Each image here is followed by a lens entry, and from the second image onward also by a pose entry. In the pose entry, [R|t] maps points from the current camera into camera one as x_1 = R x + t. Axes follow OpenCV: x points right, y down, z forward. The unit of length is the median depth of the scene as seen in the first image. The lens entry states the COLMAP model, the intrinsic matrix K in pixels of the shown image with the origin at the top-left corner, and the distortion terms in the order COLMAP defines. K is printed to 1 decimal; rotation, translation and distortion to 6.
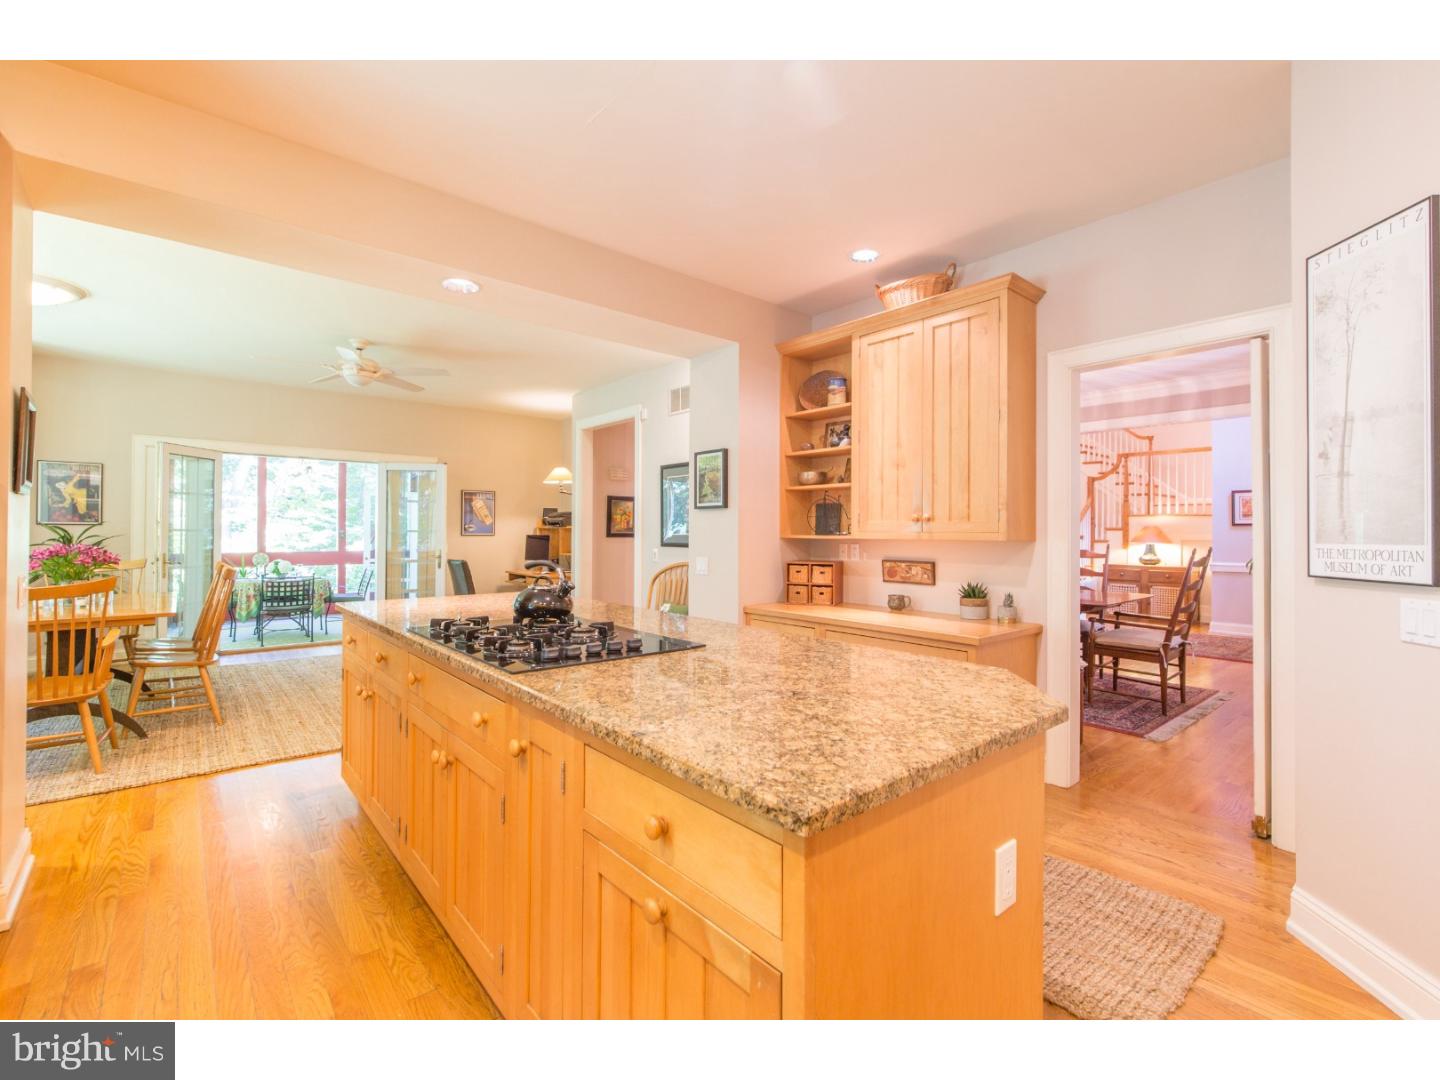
lens RADIAL K [[651.1, 0, 721.8], [0, 651.1, 532.8], [0, 0, 1]] dist [-0.000898, -0.000740]
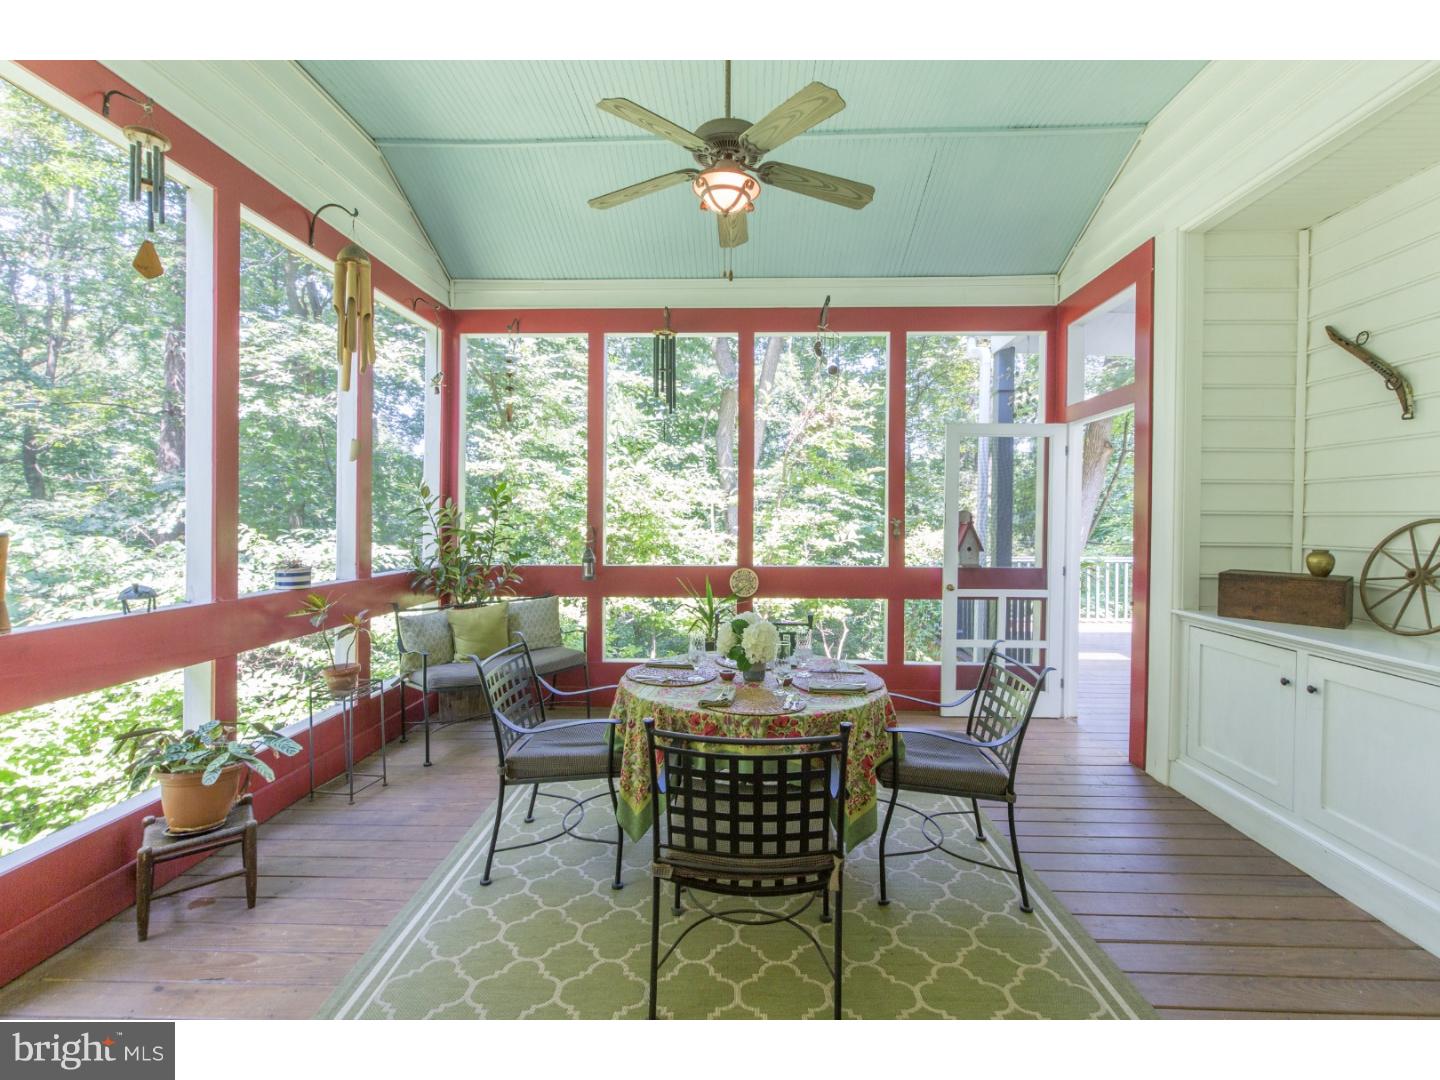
lens RADIAL K [[651.1, 0, 722.1], [0, 651.1, 532.0], [0, 0, 1]] dist [-0.000898, -0.000740]
pose [[0.737300, 0.012578, -0.675448, -0.311285], [-0.001212, 0.999850, 0.017296, -0.002258], [0.675564, -0.011934, 0.737204, 0.498949]]
